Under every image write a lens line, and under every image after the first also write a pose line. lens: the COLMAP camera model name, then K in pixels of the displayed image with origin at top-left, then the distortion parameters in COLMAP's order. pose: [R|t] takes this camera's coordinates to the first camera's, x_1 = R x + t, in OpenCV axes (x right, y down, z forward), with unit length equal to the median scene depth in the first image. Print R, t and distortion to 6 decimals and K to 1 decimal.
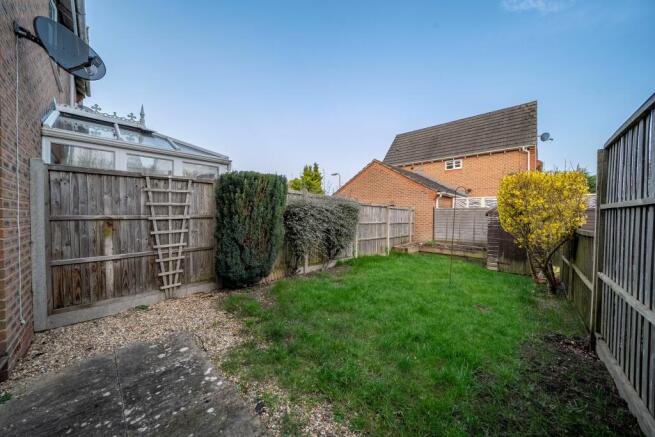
lens RADIAL K [[223.9, 0, 324.9], [0, 223.9, 217.7], [0, 0, 1]] dist [-0.011348, -0.000058]
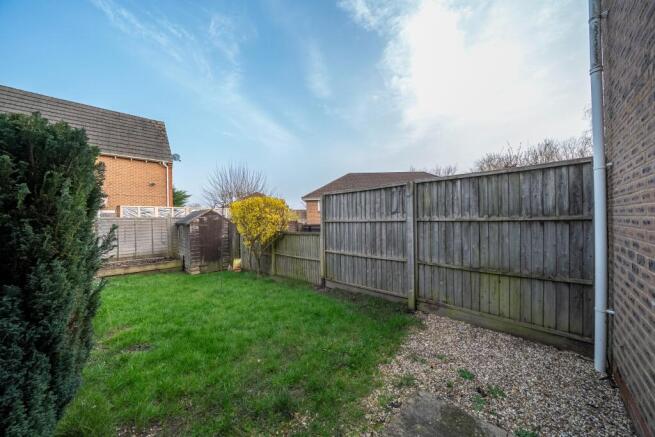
lens RADIAL K [[223.9, 0, 324.9], [0, 223.9, 218.6], [0, 0, 1]] dist [-0.011348, -0.000058]
pose [[0.035187, -0.008663, 0.999343, -0.248559], [0.033765, 0.999402, 0.007475, -0.021740], [-0.998810, 0.033480, 0.035459, 0.222327]]
